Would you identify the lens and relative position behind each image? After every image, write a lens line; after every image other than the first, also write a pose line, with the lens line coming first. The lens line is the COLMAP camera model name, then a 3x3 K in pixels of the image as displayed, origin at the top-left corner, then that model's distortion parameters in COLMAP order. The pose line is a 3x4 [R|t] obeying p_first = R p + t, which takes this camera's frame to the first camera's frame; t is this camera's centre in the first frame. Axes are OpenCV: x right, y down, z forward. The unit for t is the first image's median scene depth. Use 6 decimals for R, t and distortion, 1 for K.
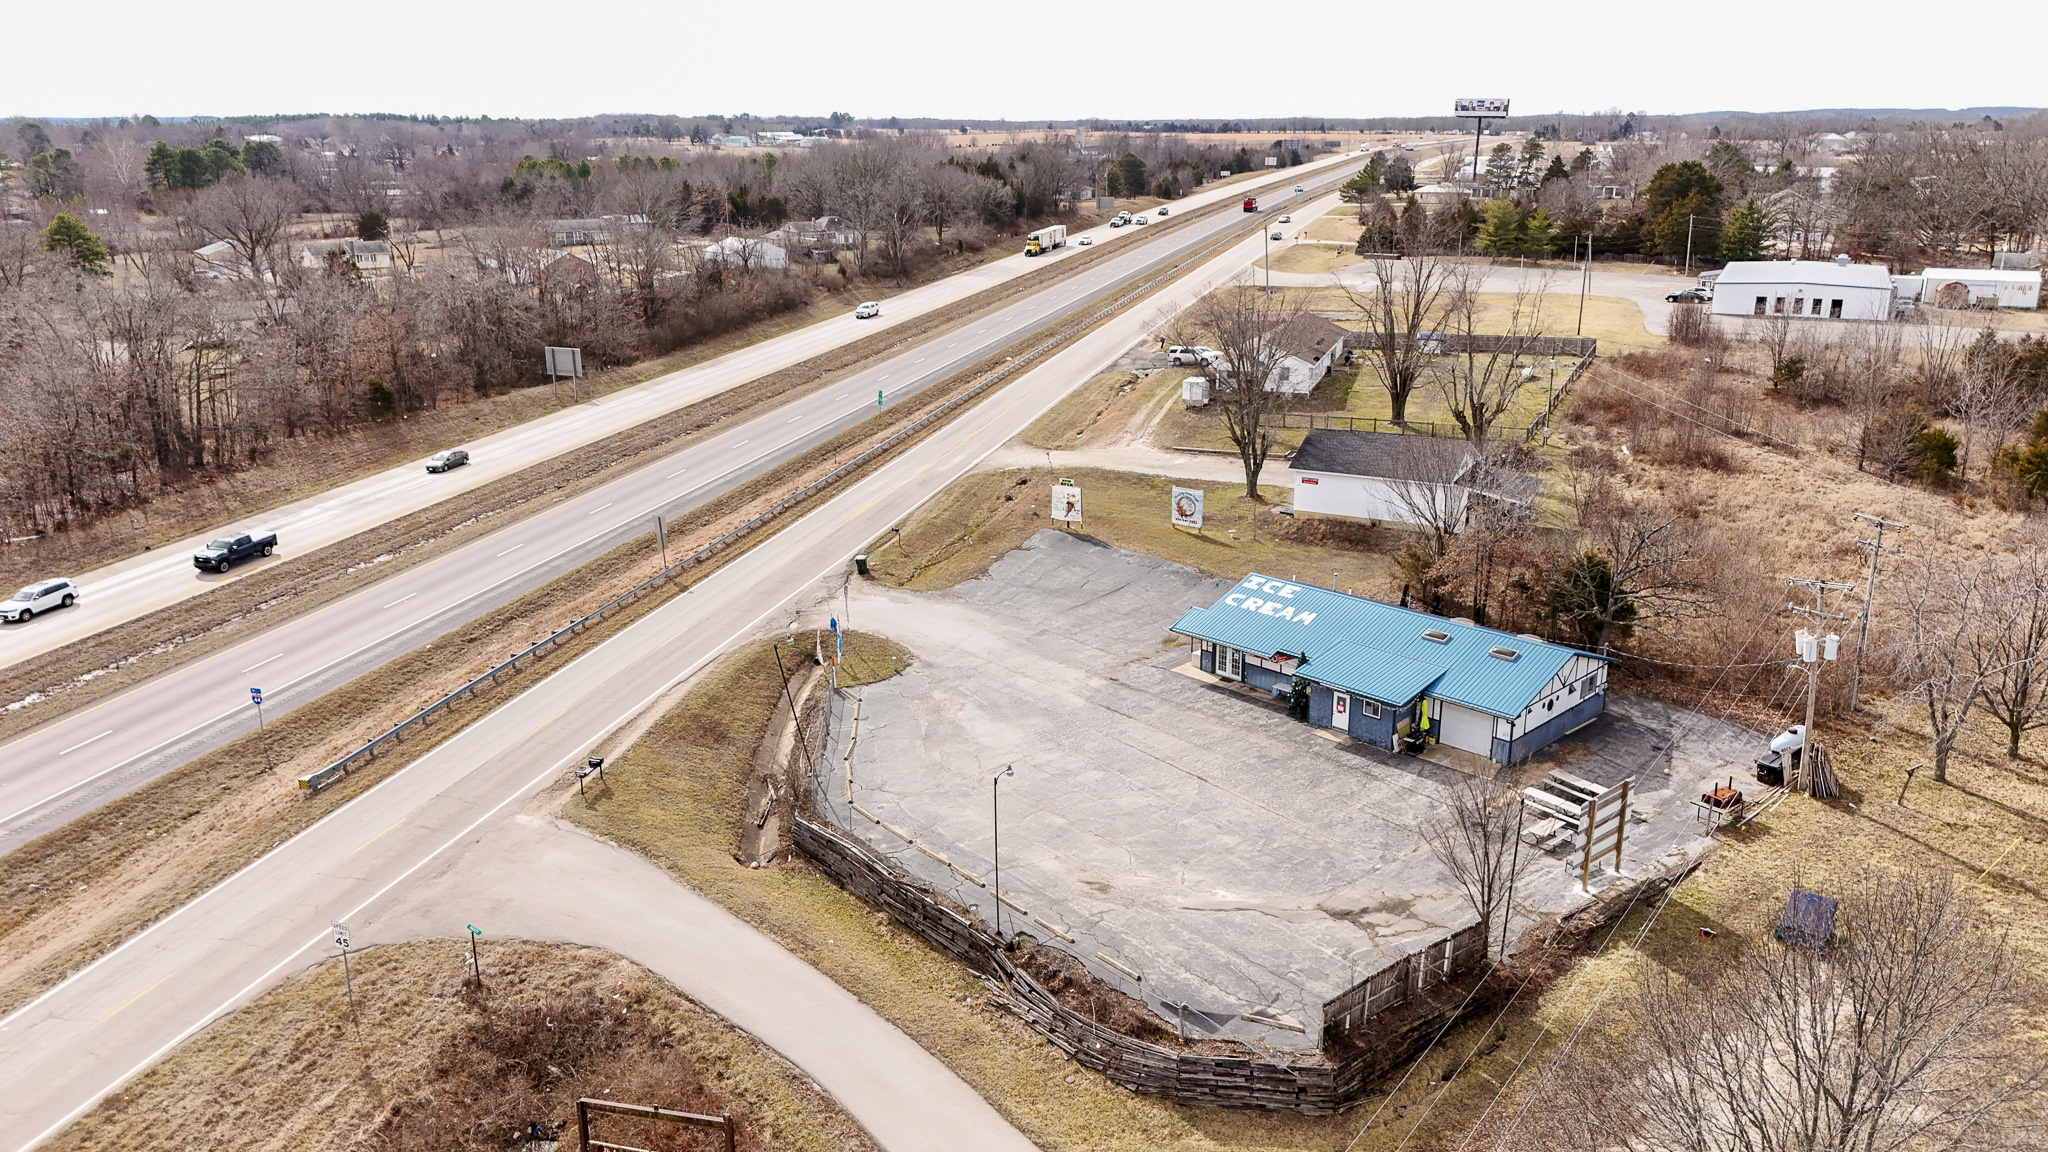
lens RADIAL K [[1504.5, 0, 1018.8], [0, 1504.5, 578.1], [0, 0, 1]] dist [0.051083, -0.042843]
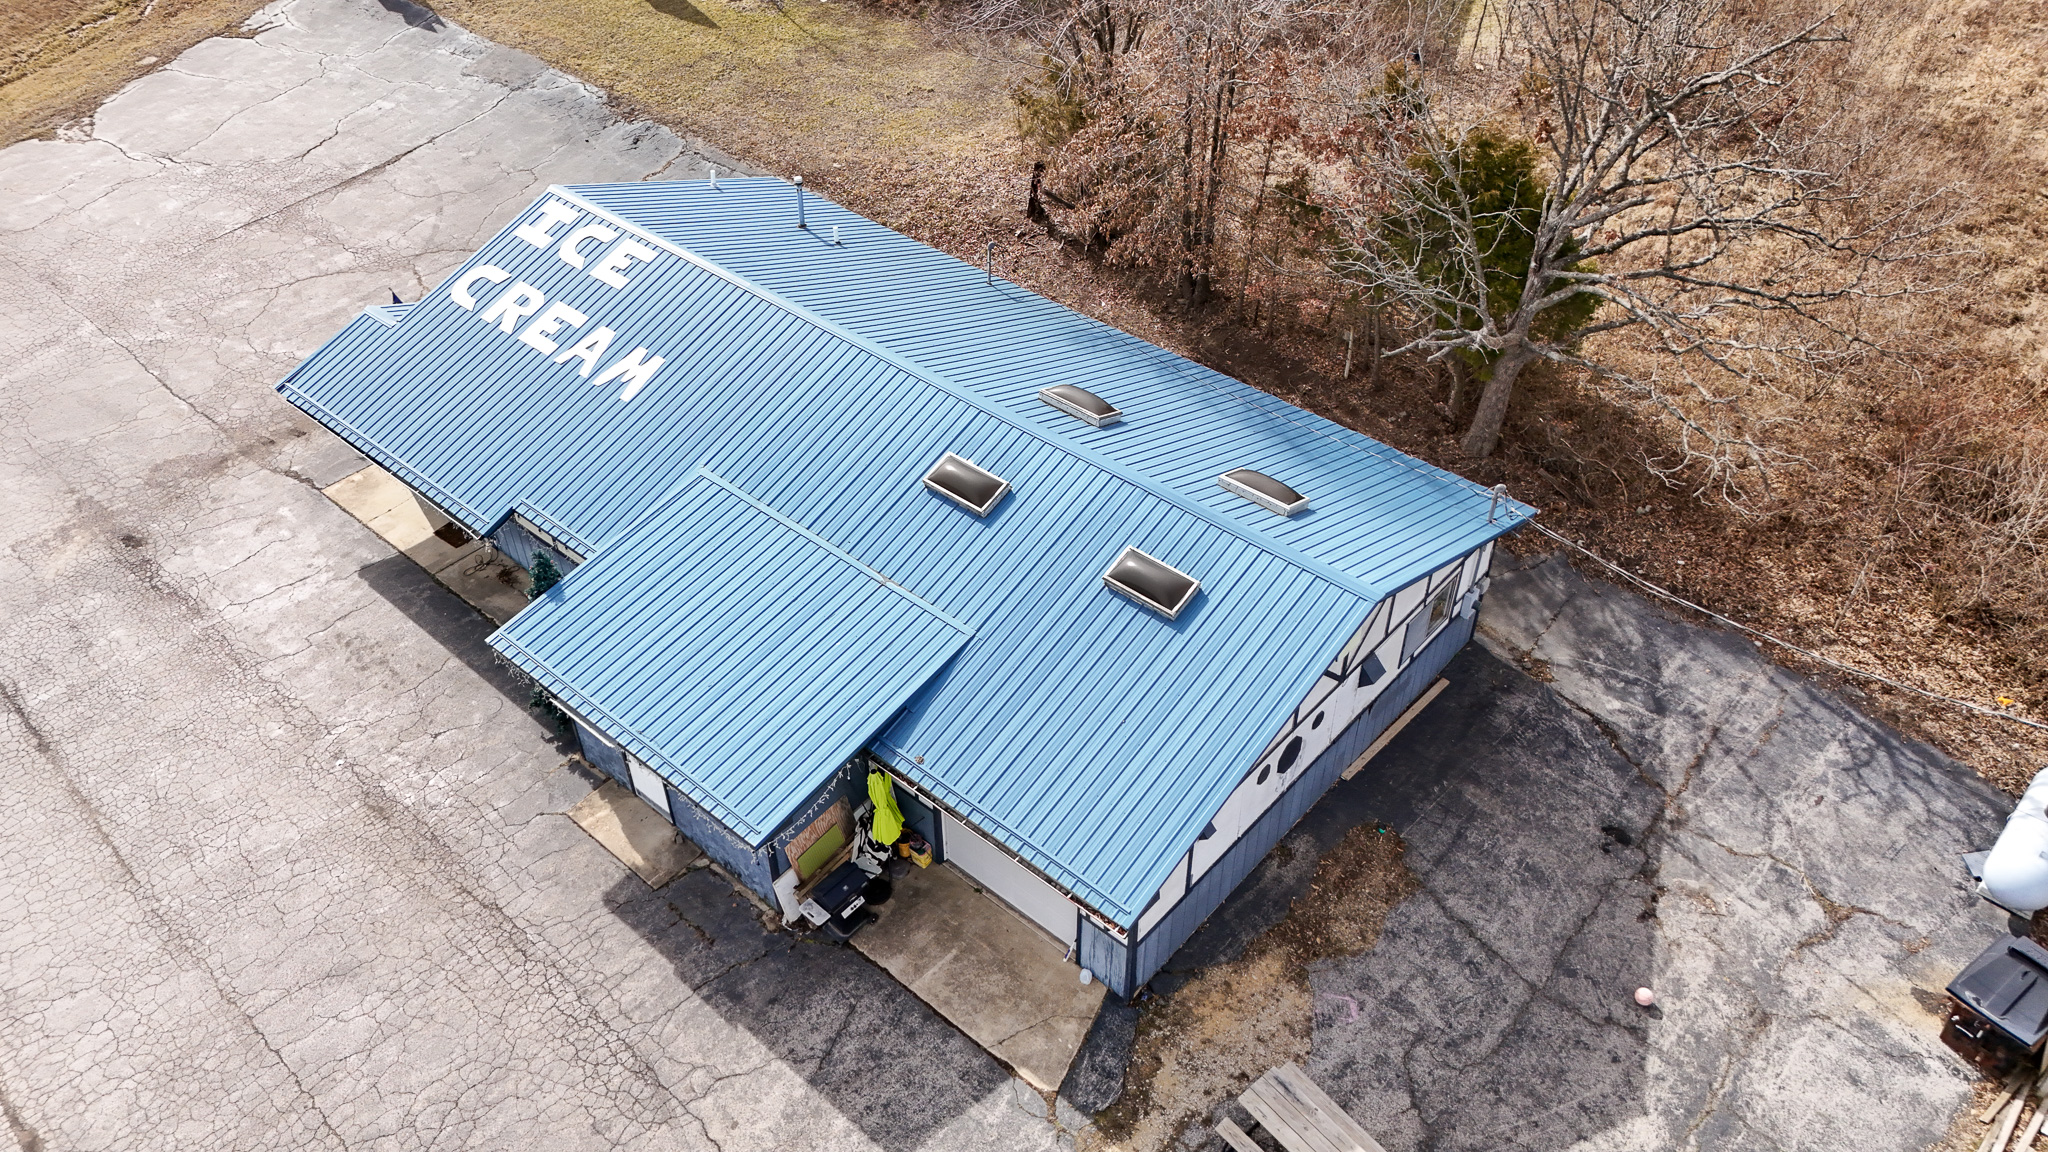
lens RADIAL K [[1504.5, 0, 1030.7], [0, 1504.5, 555.1], [0, 0, 1]] dist [0.051083, -0.042843]
pose [[0.997279, -0.050897, 0.053328, 0.273244], [0.025227, 0.915353, 0.401861, -0.072170], [-0.069268, -0.399422, 0.914147, 0.712691]]
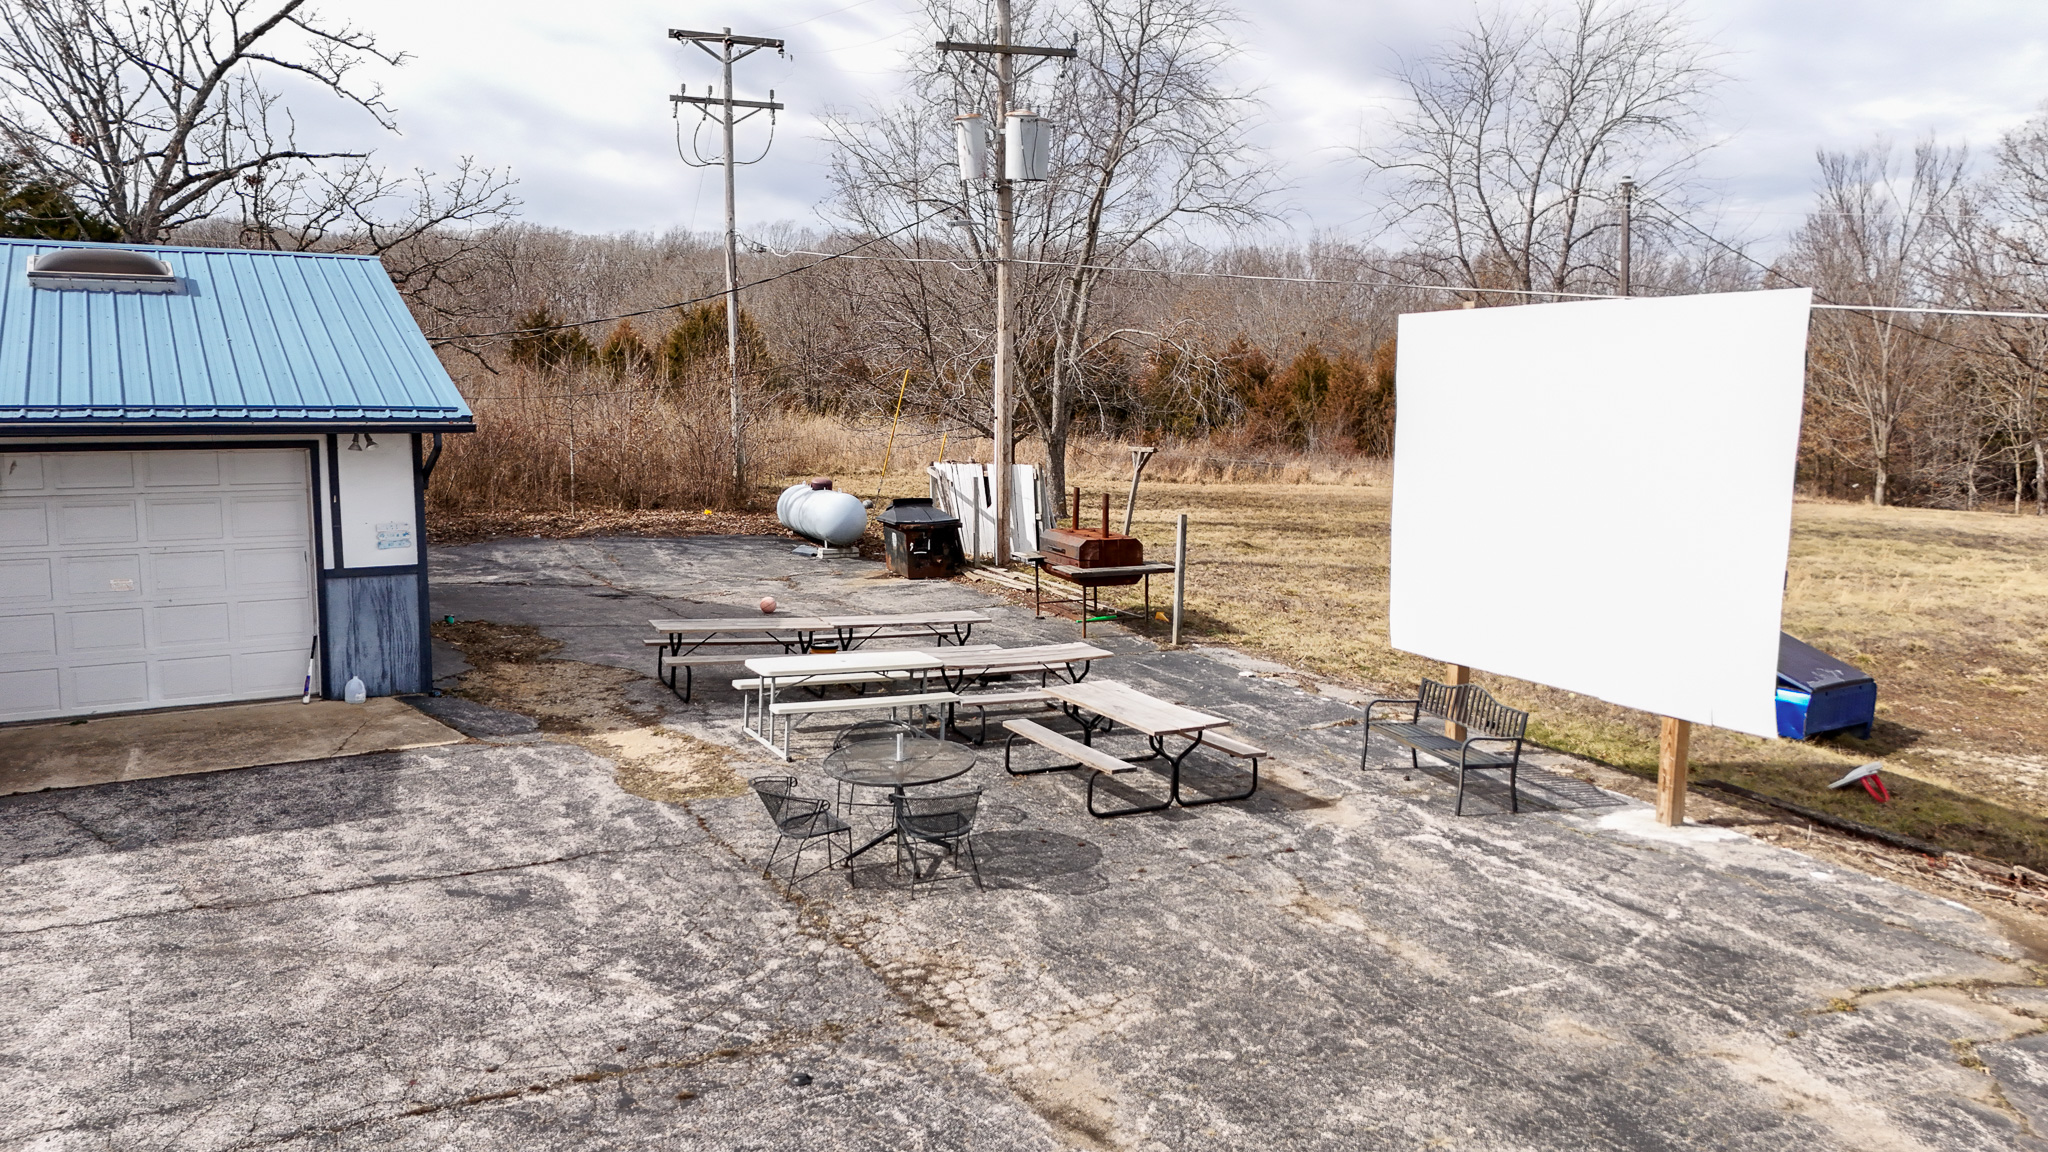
lens RADIAL K [[1504.5, 0, 1023.9], [0, 1504.5, 569.5], [0, 0, 1]] dist [0.051083, -0.042843]
pose [[0.242286, -0.114157, 0.963465, 0.134600], [0.278203, 0.959526, 0.043730, 0.113901], [-0.929462, 0.257444, 0.264239, 0.807042]]
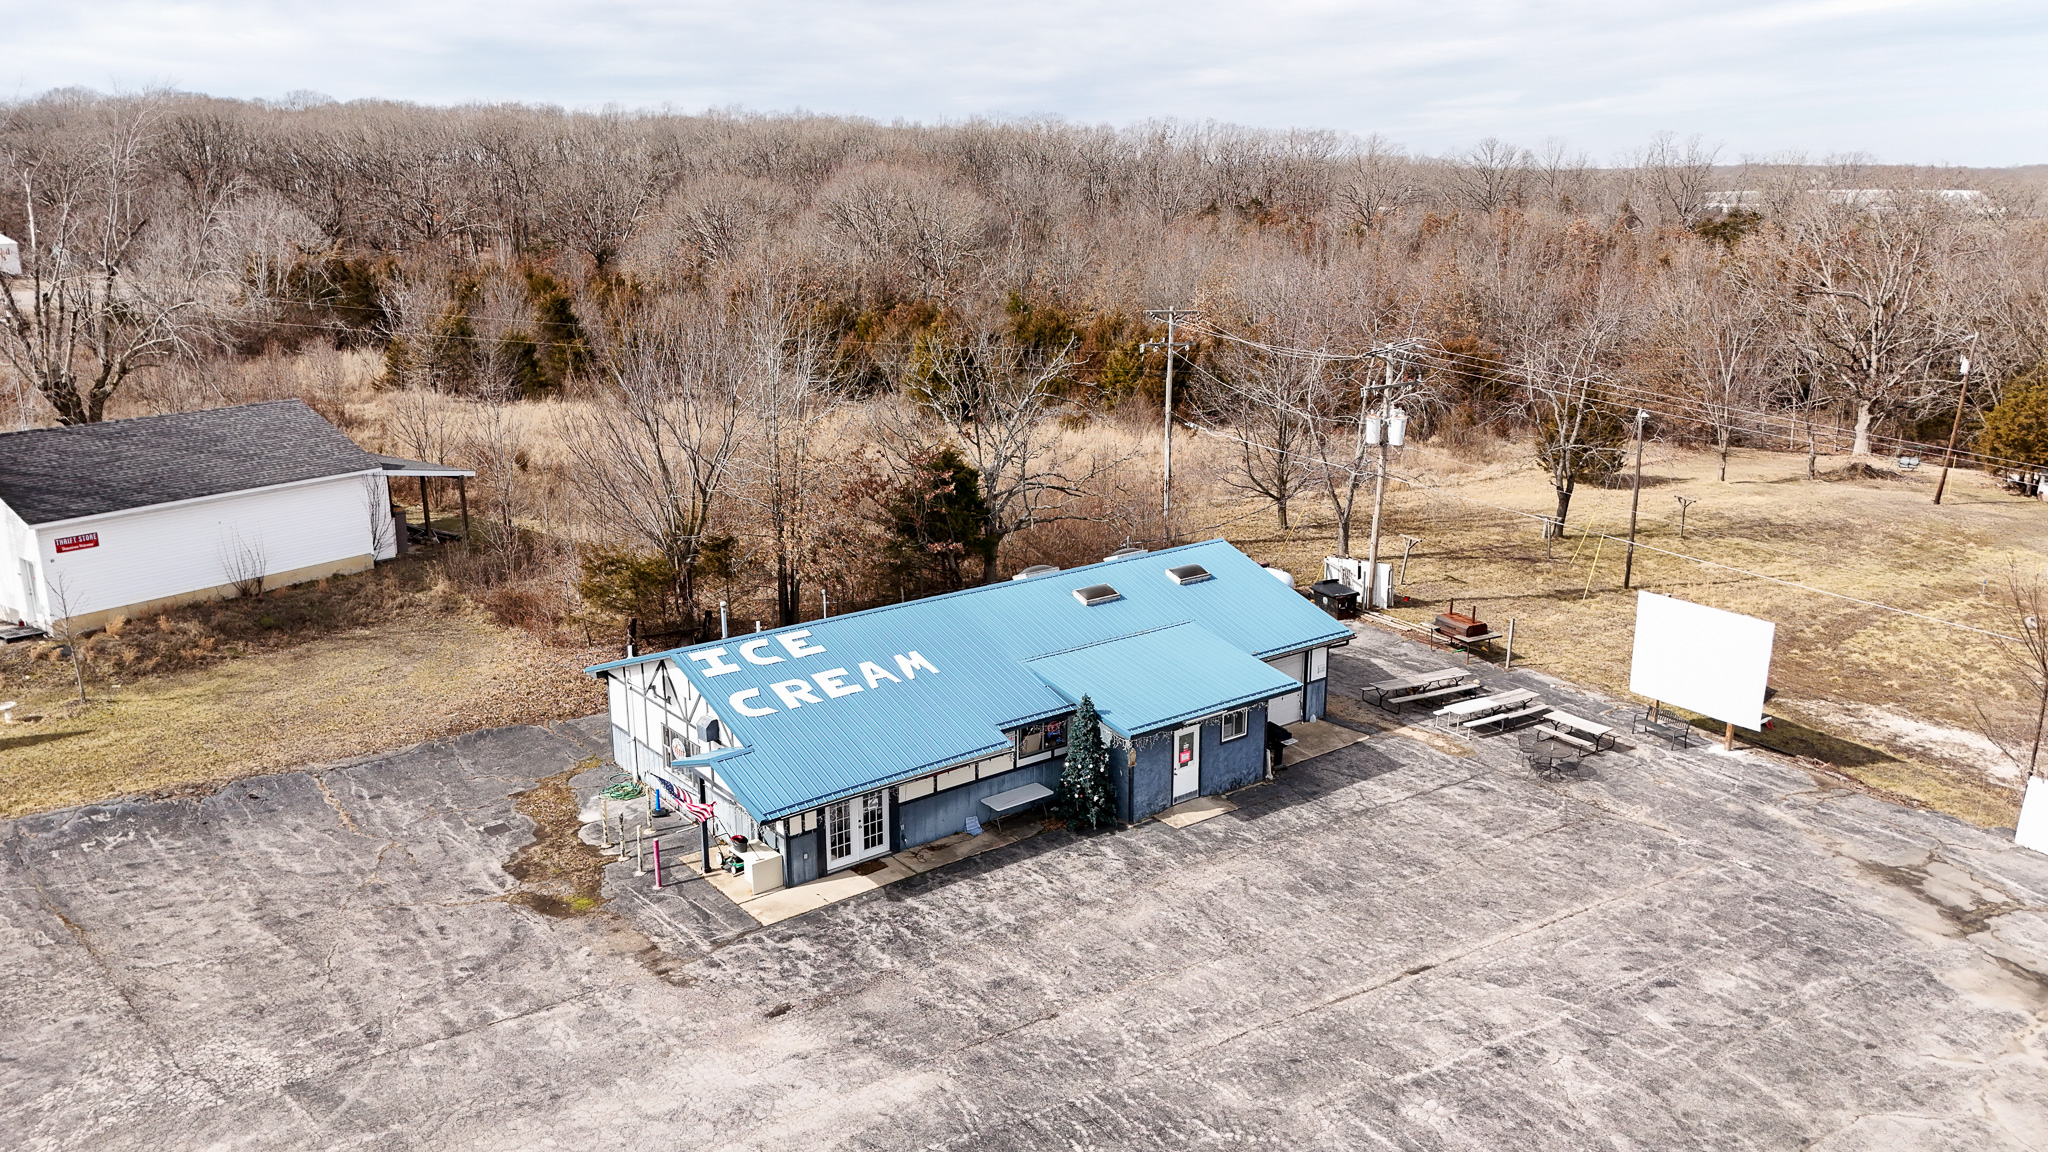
lens RADIAL K [[1504.5, 0, 1025.0], [0, 1504.5, 537.6], [0, 0, 1]] dist [0.051083, -0.042843]
pose [[0.120373, -0.227060, 0.966413, -0.270586], [0.290272, 0.938997, 0.184463, -0.093889], [-0.949343, 0.258318, 0.178938, 0.921617]]
